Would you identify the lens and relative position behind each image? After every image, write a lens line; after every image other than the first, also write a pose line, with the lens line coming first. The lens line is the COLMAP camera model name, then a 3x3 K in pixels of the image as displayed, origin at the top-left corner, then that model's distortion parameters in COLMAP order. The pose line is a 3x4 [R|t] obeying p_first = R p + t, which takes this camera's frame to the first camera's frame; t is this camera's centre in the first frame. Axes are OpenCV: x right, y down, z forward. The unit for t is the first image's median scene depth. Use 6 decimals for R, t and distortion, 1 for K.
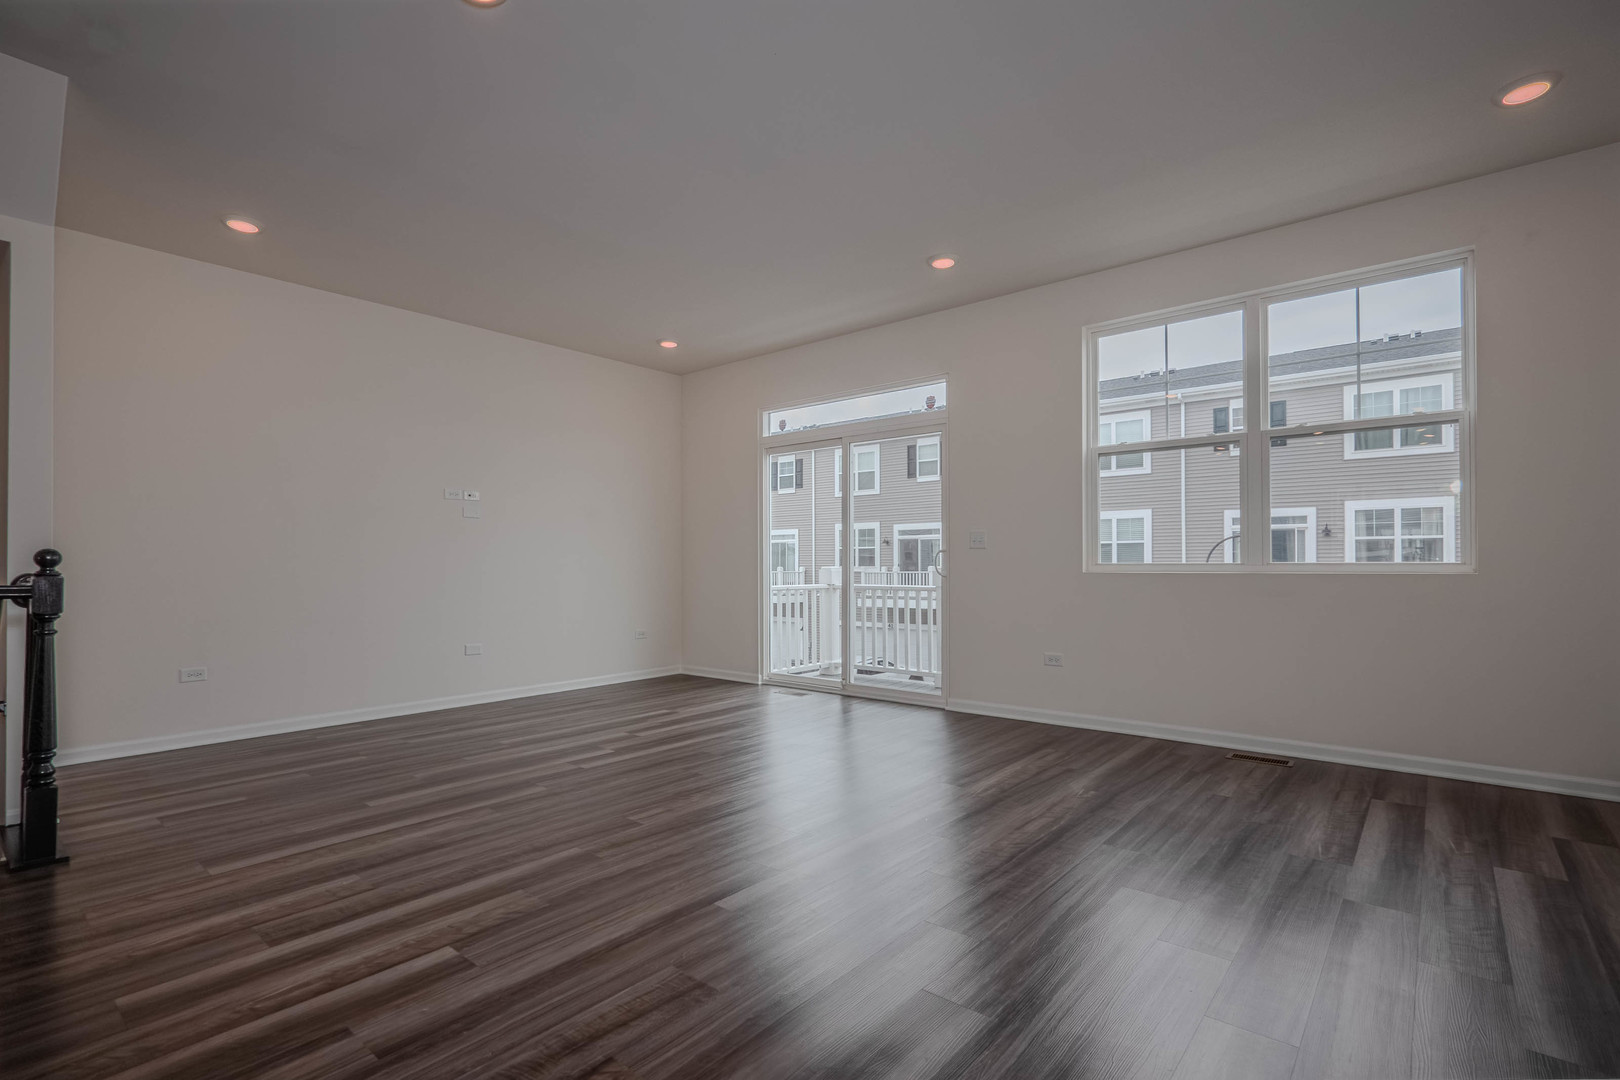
lens RADIAL K [[760.8, 0, 816.9], [0, 760.8, 549.2], [0, 0, 1]] dist [-0.000546, 0.000570]
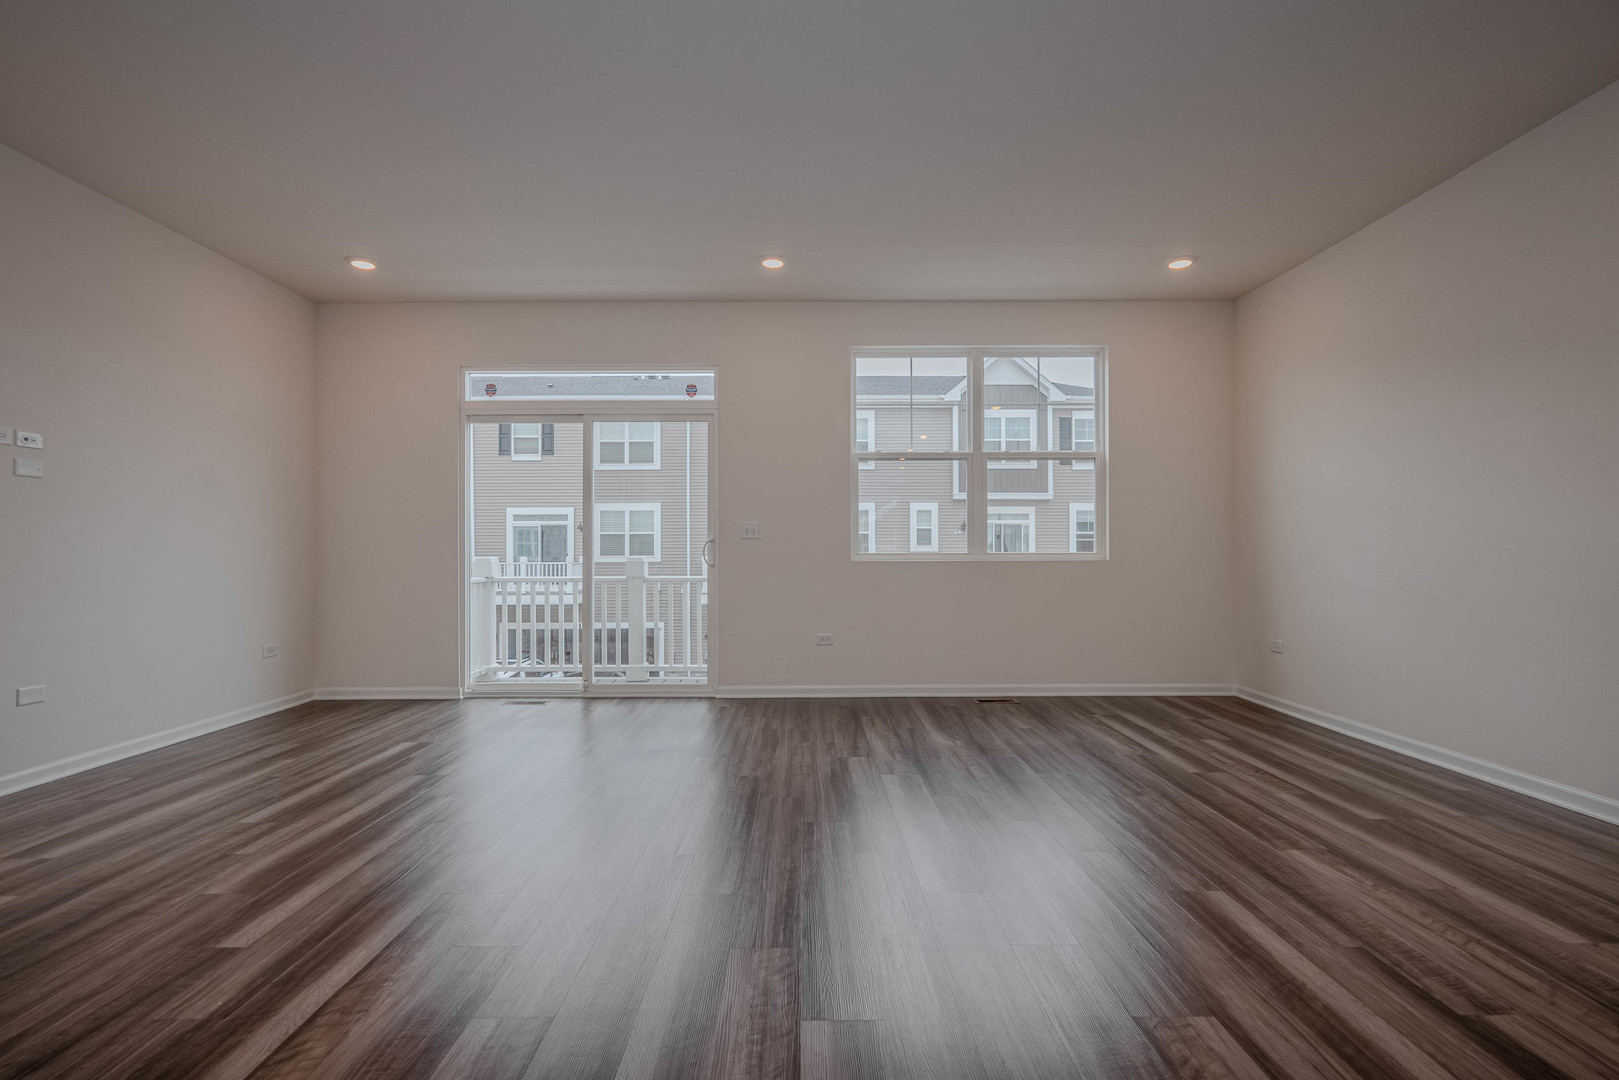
lens RADIAL K [[760.4, 0, 816.6], [0, 760.4, 543.9], [0, 0, 1]] dist [-0.000546, 0.000570]
pose [[0.763309, 0.008135, 0.645983, -0.389890], [-0.012094, 0.999925, 0.001698, 0.002911], [-0.645921, -0.009109, 0.763350, 0.144957]]
